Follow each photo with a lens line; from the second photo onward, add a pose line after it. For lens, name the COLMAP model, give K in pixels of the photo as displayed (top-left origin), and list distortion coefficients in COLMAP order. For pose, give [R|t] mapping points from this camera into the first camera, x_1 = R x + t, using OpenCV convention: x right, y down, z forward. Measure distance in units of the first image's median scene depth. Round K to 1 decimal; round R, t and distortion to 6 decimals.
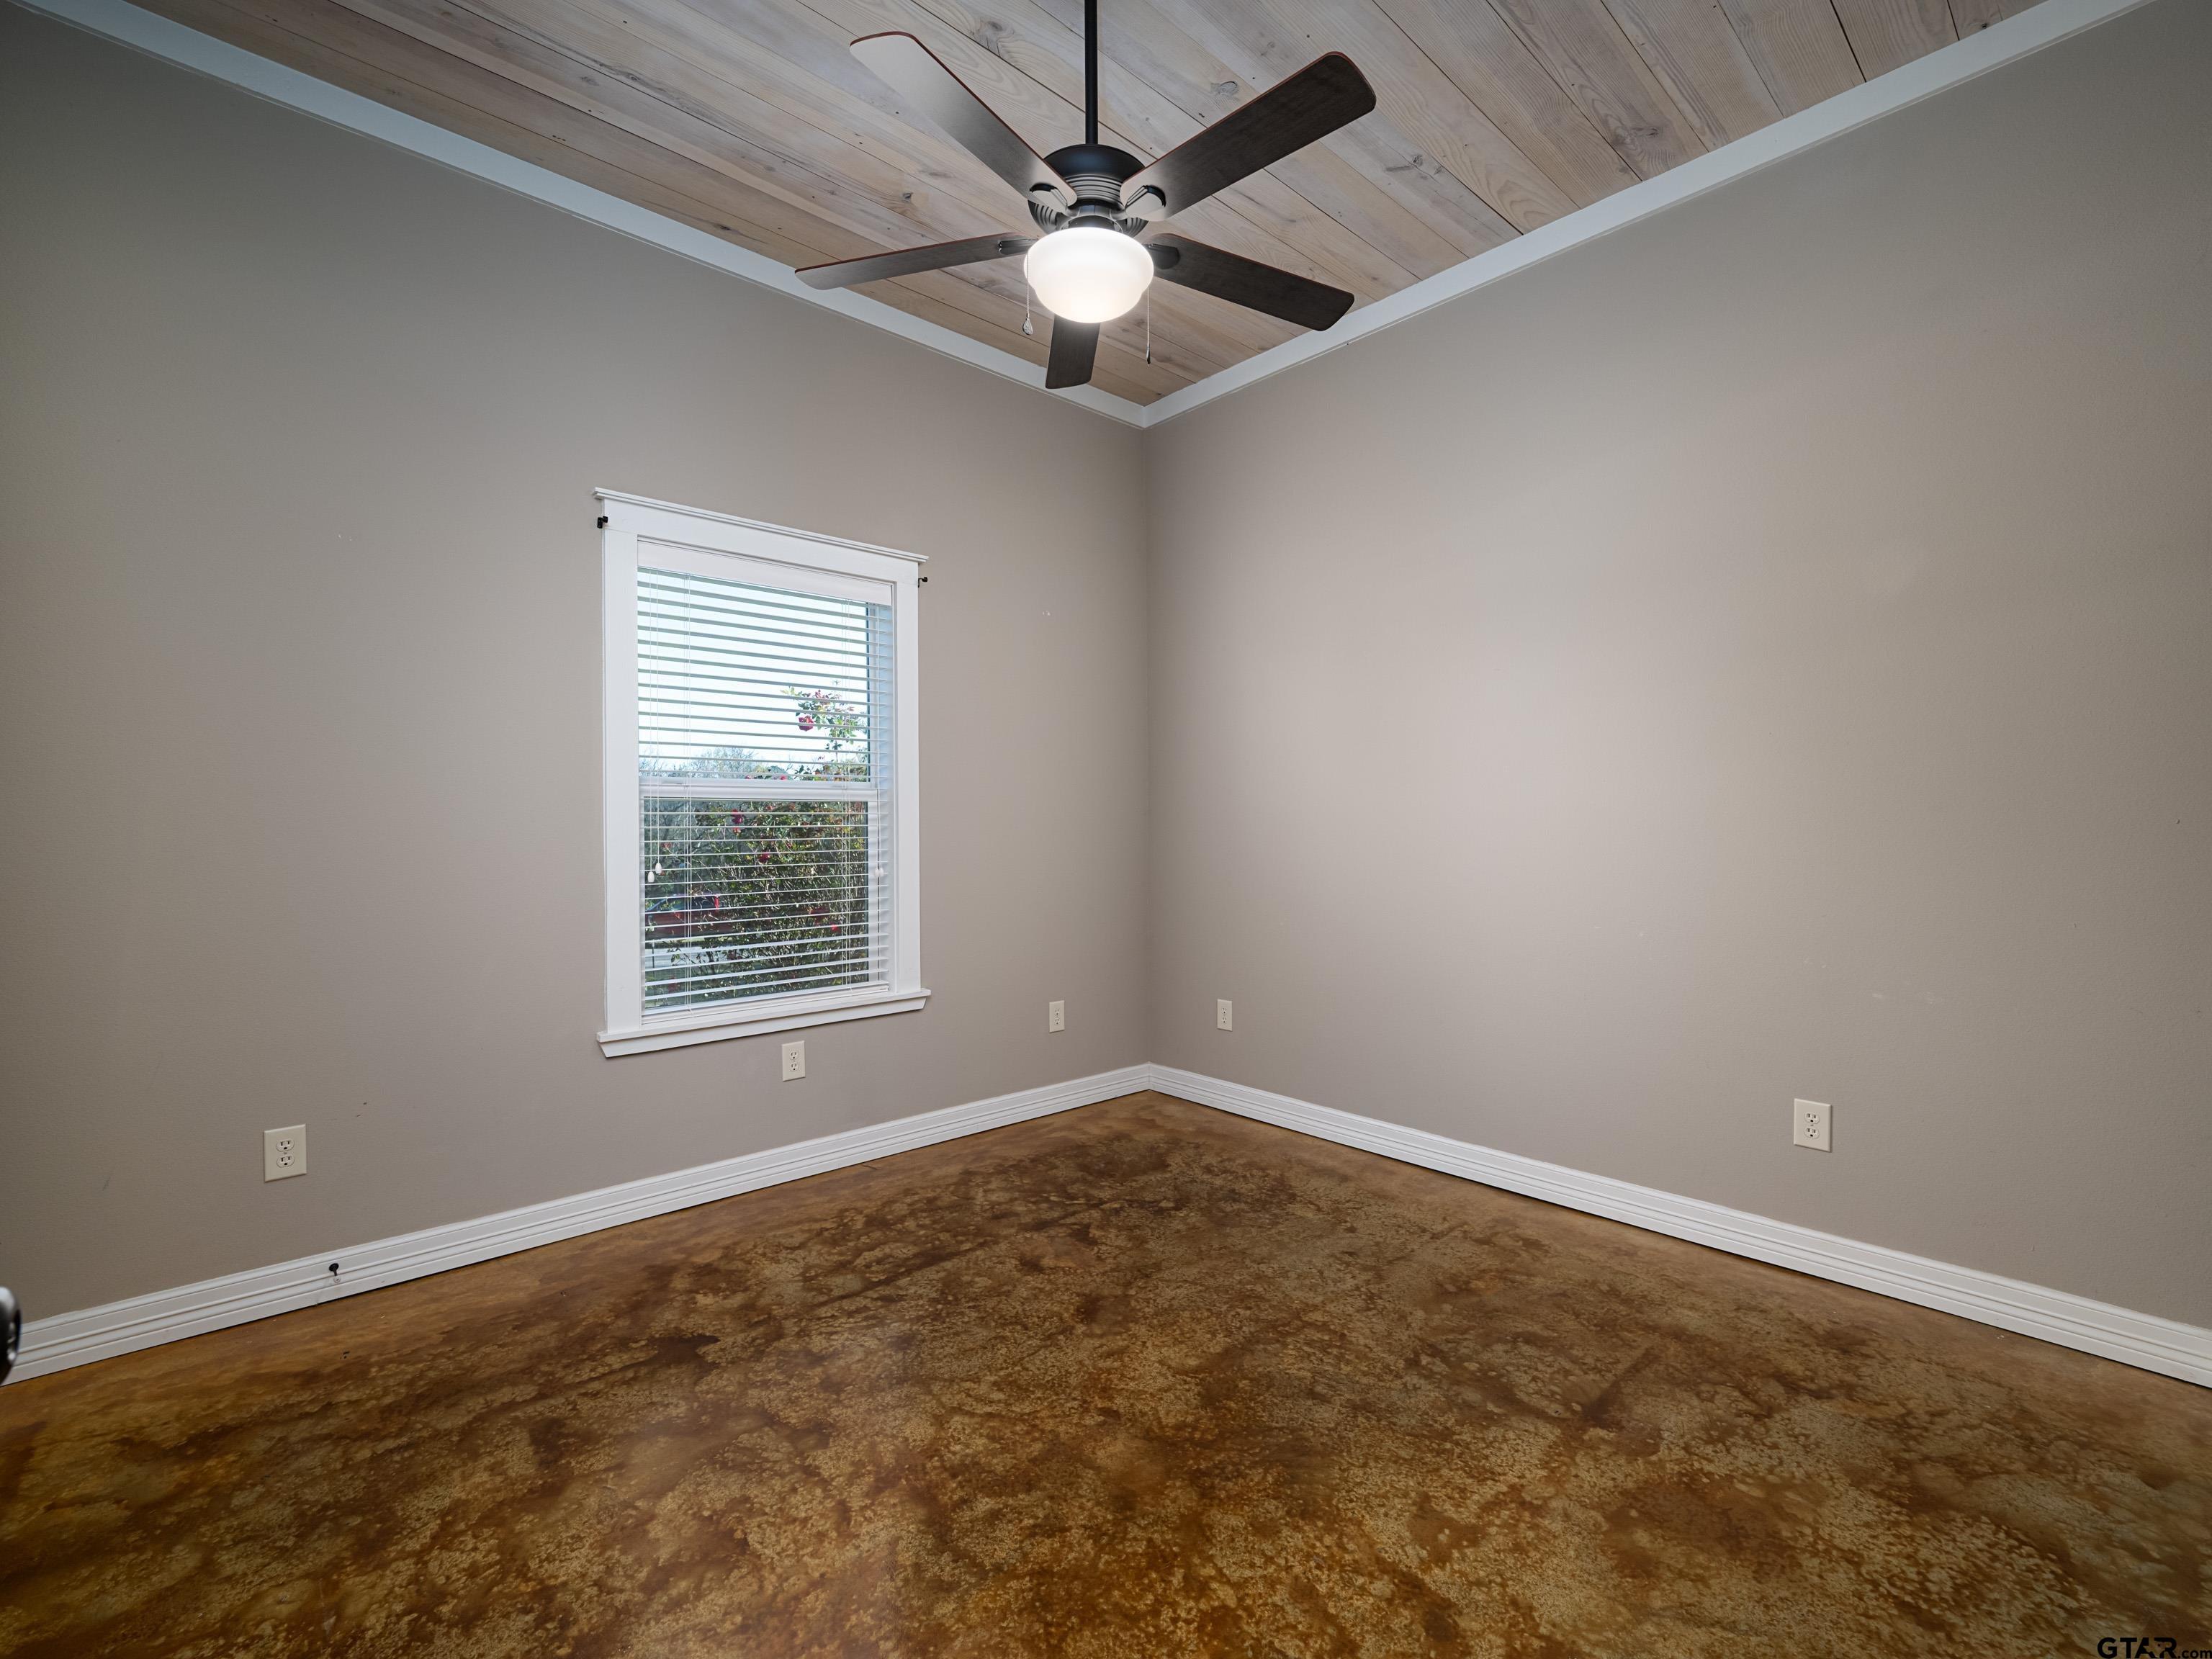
lens RADIAL K [[961.3, 0, 1106.0], [0, 961.3, 829.5], [0, 0, 1]] dist [0.022259, -0.020014]
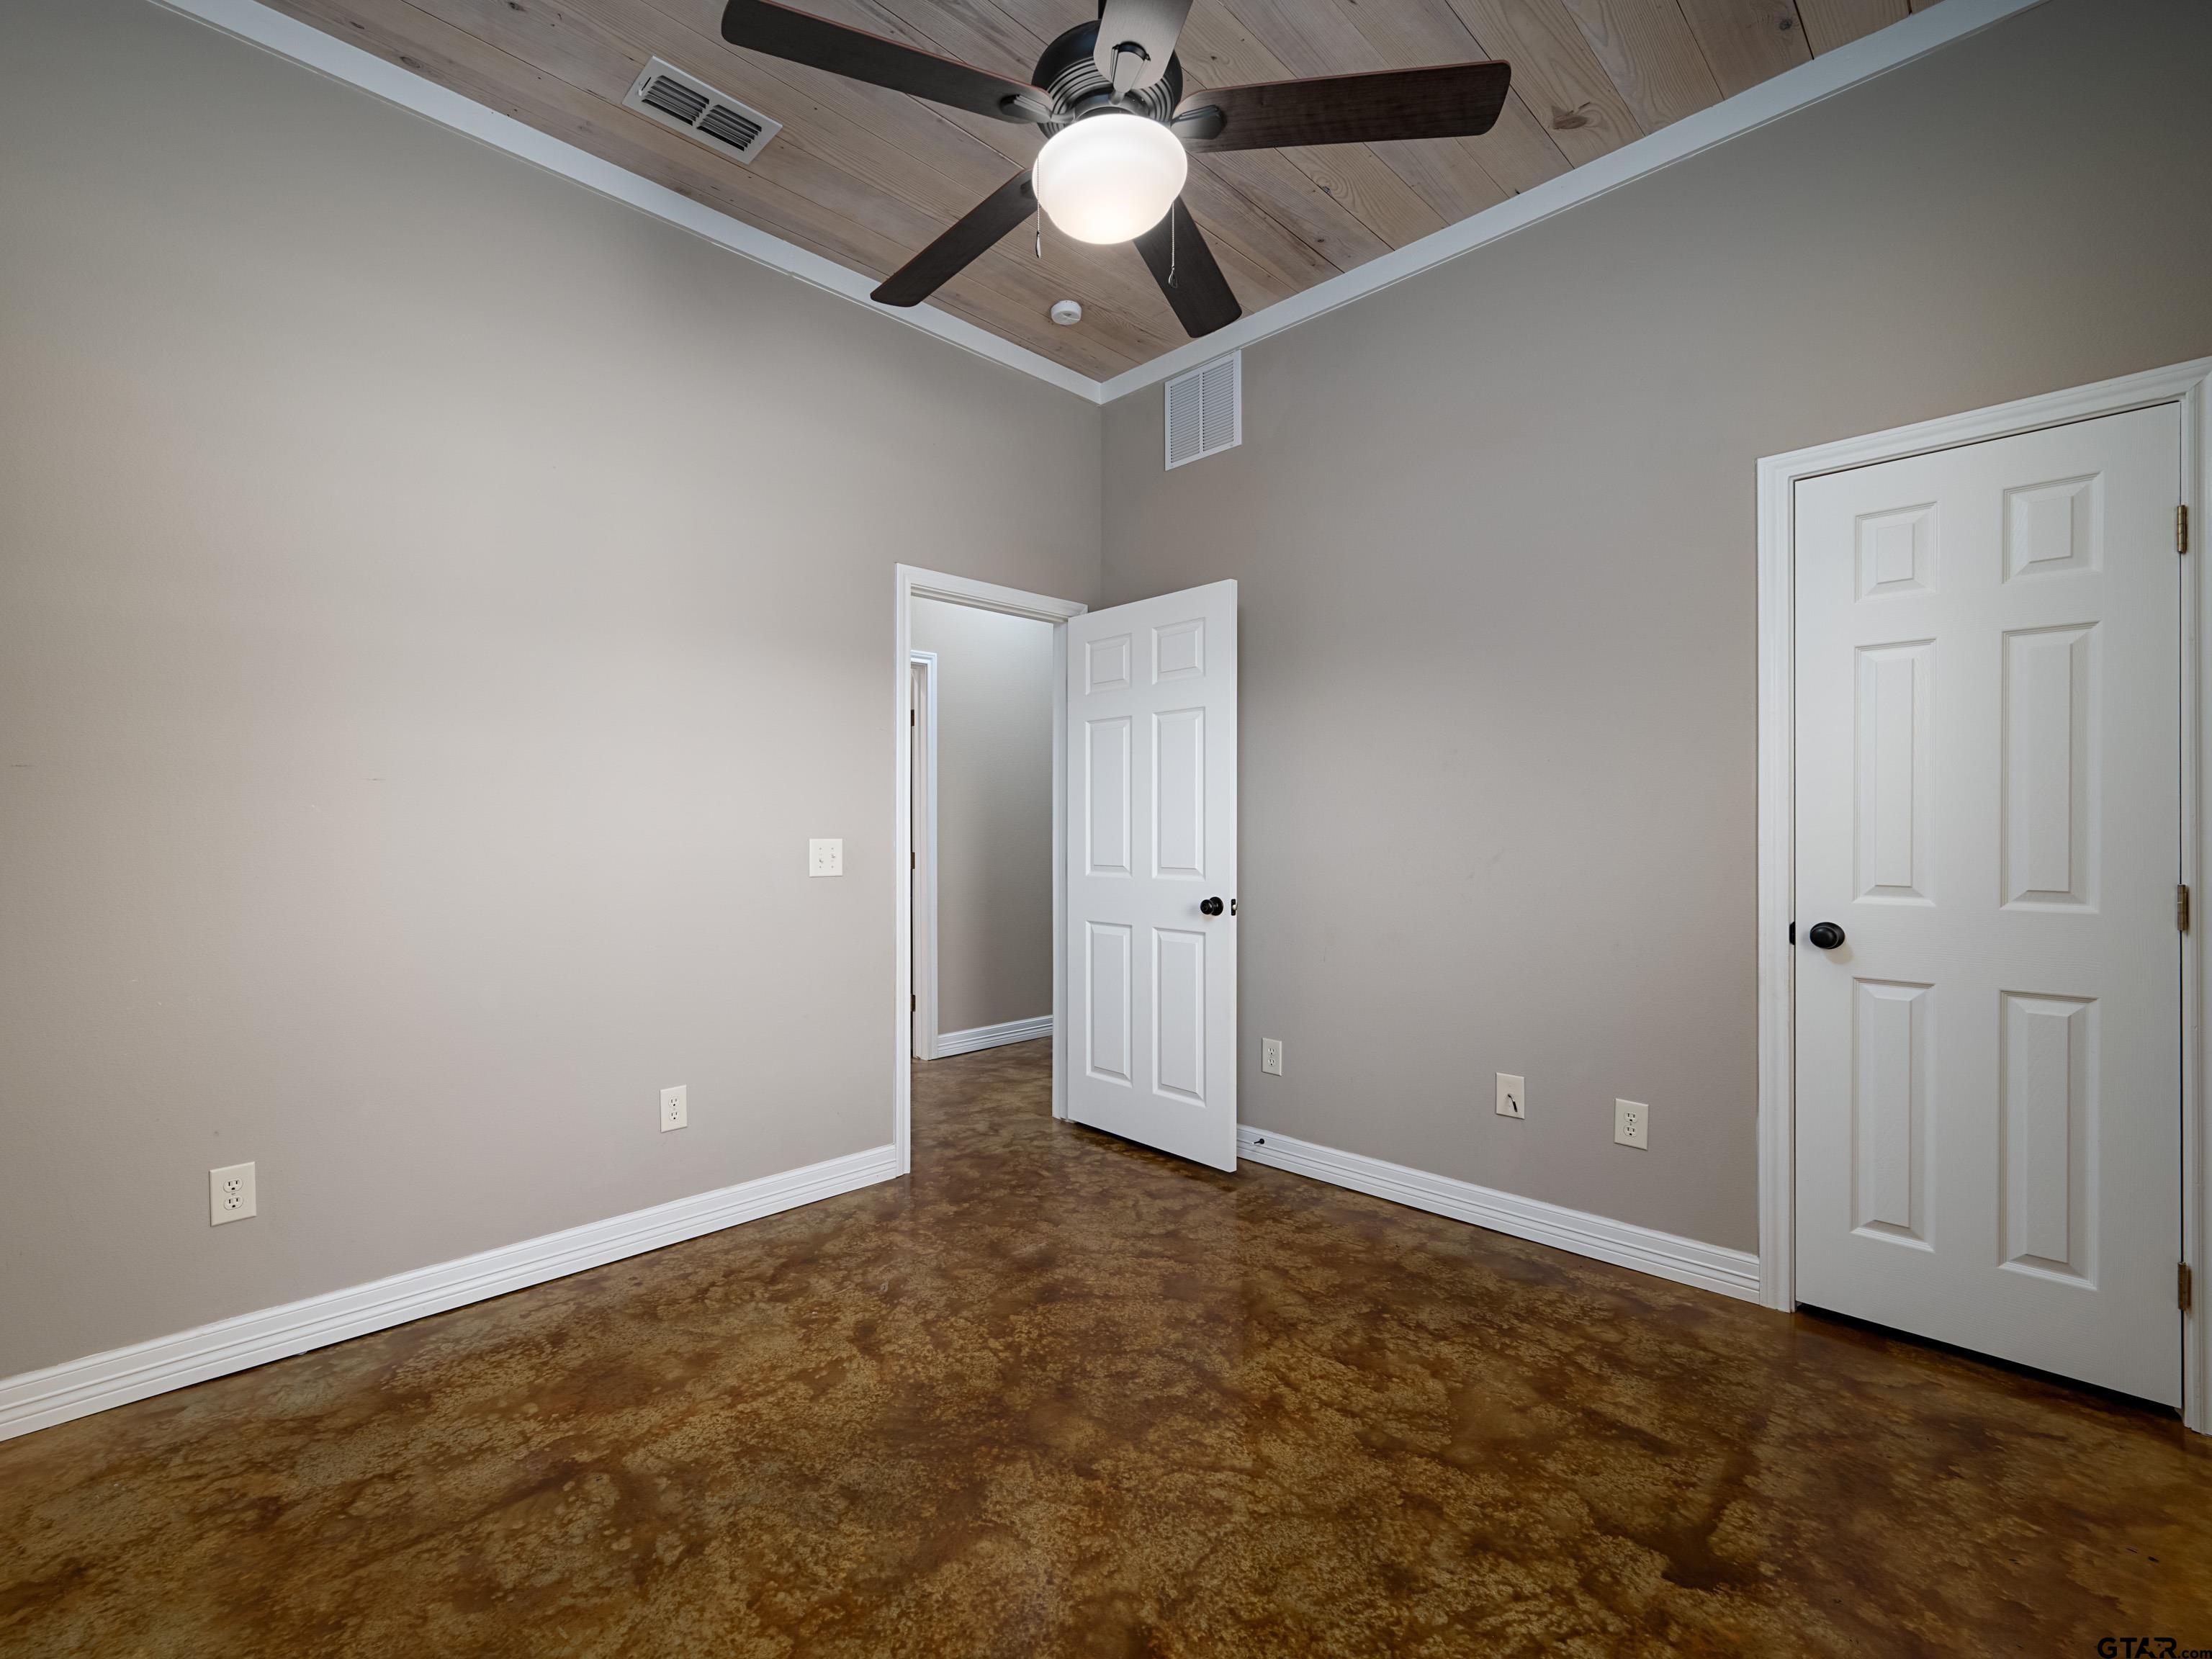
lens RADIAL K [[961.3, 0, 1106.0], [0, 961.3, 829.5], [0, 0, 1]] dist [0.022259, -0.020014]
pose [[-0.994673, 0.005408, -0.102943, 0.079847], [0.005569, 0.999984, -0.001280, -0.010768], [0.102934, -0.001847, -0.994686, 1.994098]]
